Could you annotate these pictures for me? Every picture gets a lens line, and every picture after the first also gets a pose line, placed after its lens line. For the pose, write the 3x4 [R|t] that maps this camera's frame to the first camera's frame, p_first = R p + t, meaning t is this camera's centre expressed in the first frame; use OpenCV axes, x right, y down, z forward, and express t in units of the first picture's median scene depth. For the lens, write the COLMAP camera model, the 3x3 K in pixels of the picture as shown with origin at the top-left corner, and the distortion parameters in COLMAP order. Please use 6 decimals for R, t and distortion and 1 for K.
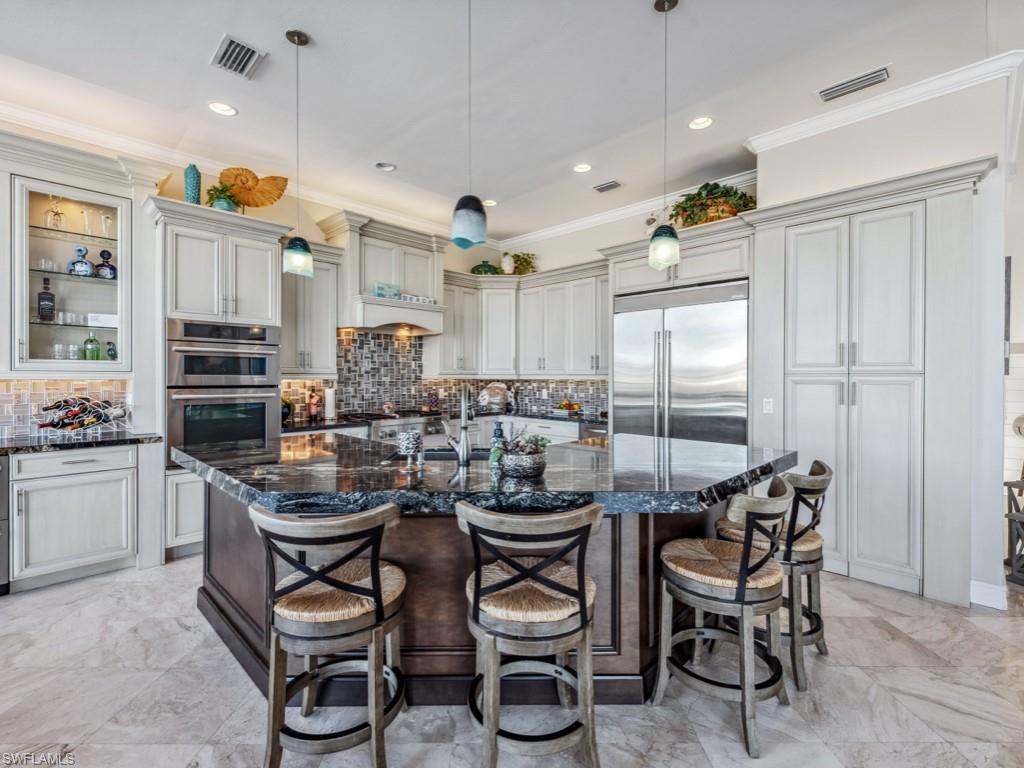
lens RADIAL K [[465.4, 0, 511.1], [0, 465.4, 378.9], [0, 0, 1]] dist [0.008963, -0.000193]
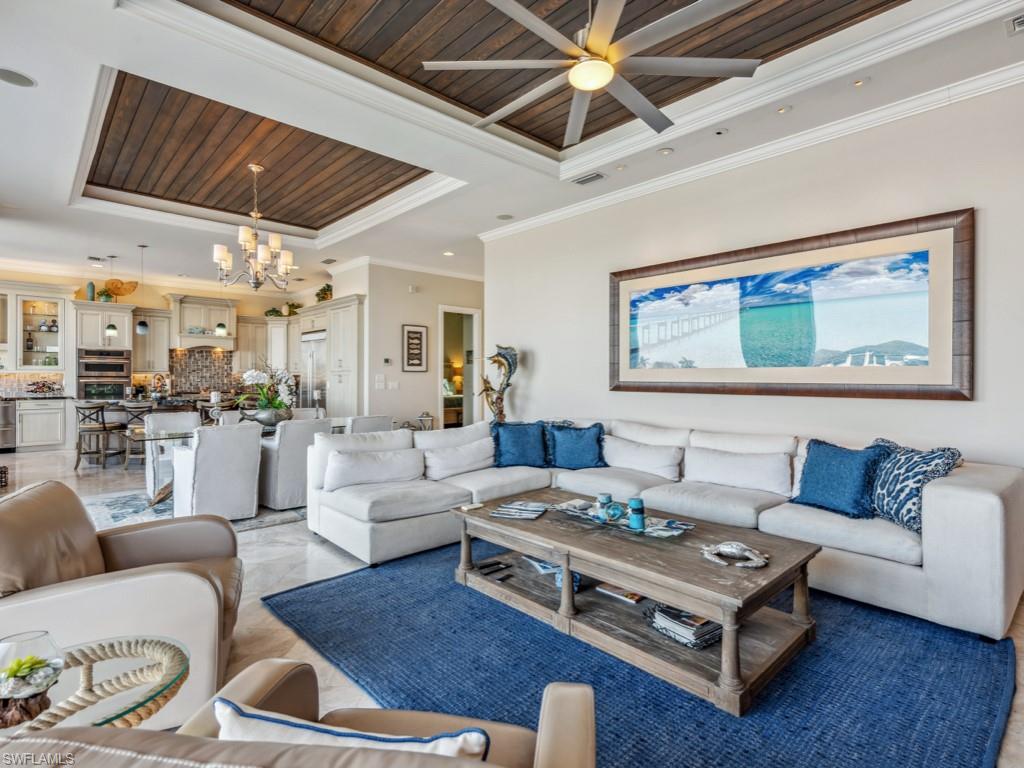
lens RADIAL K [[515.3, 0, 513.3], [0, 515.3, 377.7], [0, 0, 1]] dist [0.013631, -0.000521]
pose [[0.999103, 0.000951, -0.042333, 1.362696], [-0.001112, 0.999992, -0.003782, 0.025415], [0.042329, 0.003825, 0.999096, -1.332660]]
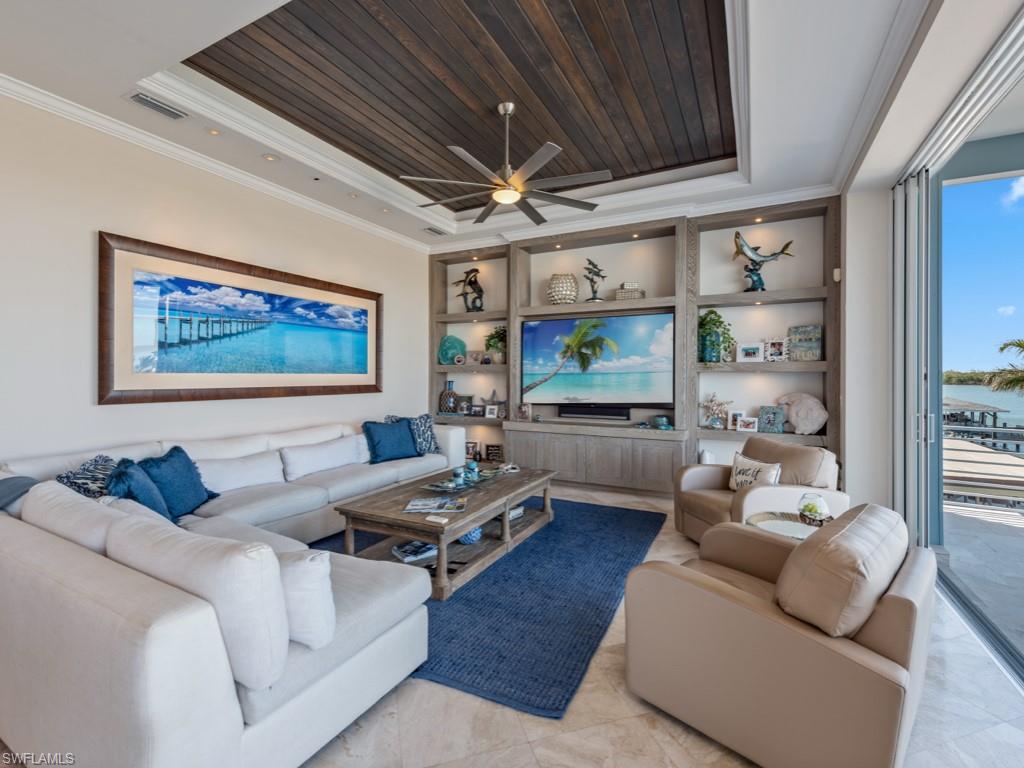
lens RADIAL K [[459.5, 0, 514.5], [0, 459.5, 374.2], [0, 0, 1]] dist [0.002258, -0.000033]
pose [[-0.295774, -0.000353, 0.955258, 0.568262], [0.001384, 0.999999, 0.000798, 0.001118], [-0.955257, 0.001558, -0.295773, -0.450119]]
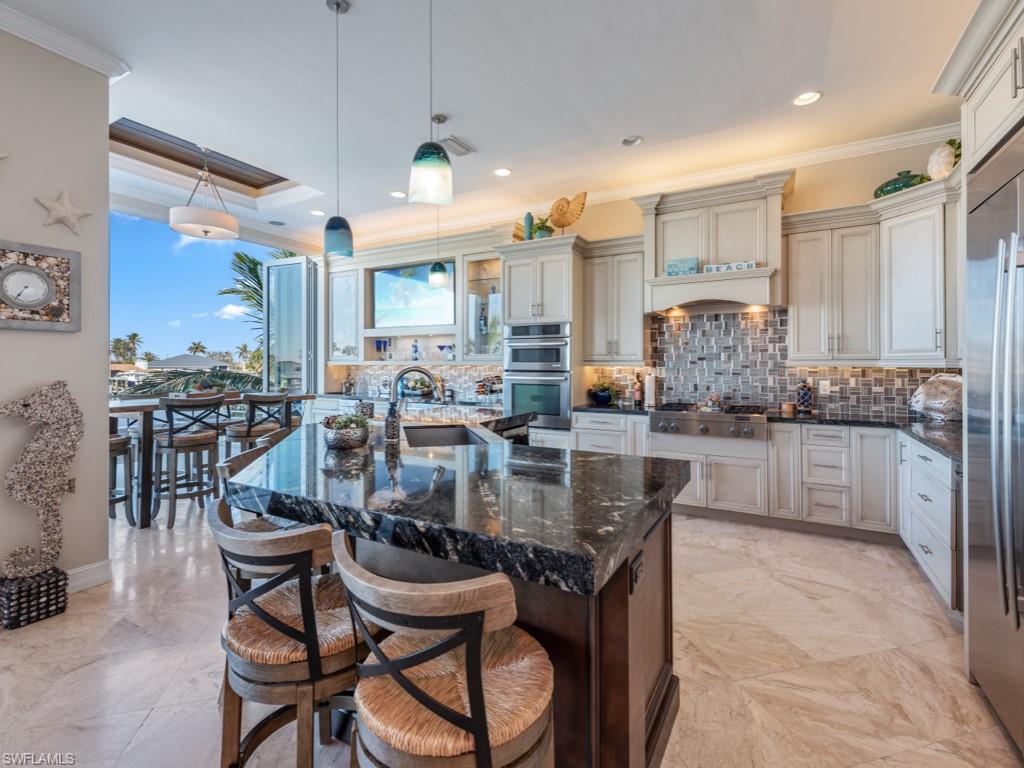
lens RADIAL K [[474.2, 0, 511.6], [0, 474.2, 361.8], [0, 0, 1]] dist [0.016333, -0.000089]
pose [[0.258099, -0.008142, -0.966084, 0.601183], [-0.005988, 0.999932, -0.010027, 0.003695], [0.966100, 0.008373, 0.258032, 0.515394]]
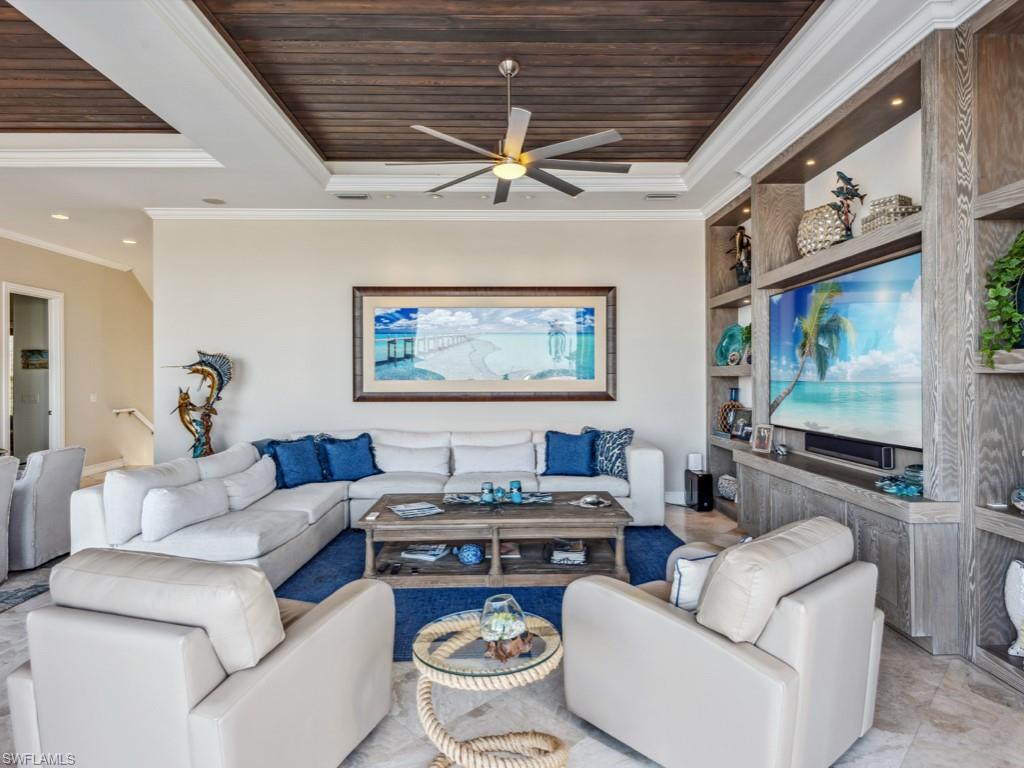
lens RADIAL K [[587.9, 0, 513.5], [0, 587.9, 377.9], [0, 0, 1]] dist [0.015883, -0.000035]
pose [[0.697333, -0.003248, 0.716740, 0.735296], [0.008917, 0.999952, -0.004145, 0.000971], [-0.716692, 0.009282, 0.697328, -1.380996]]
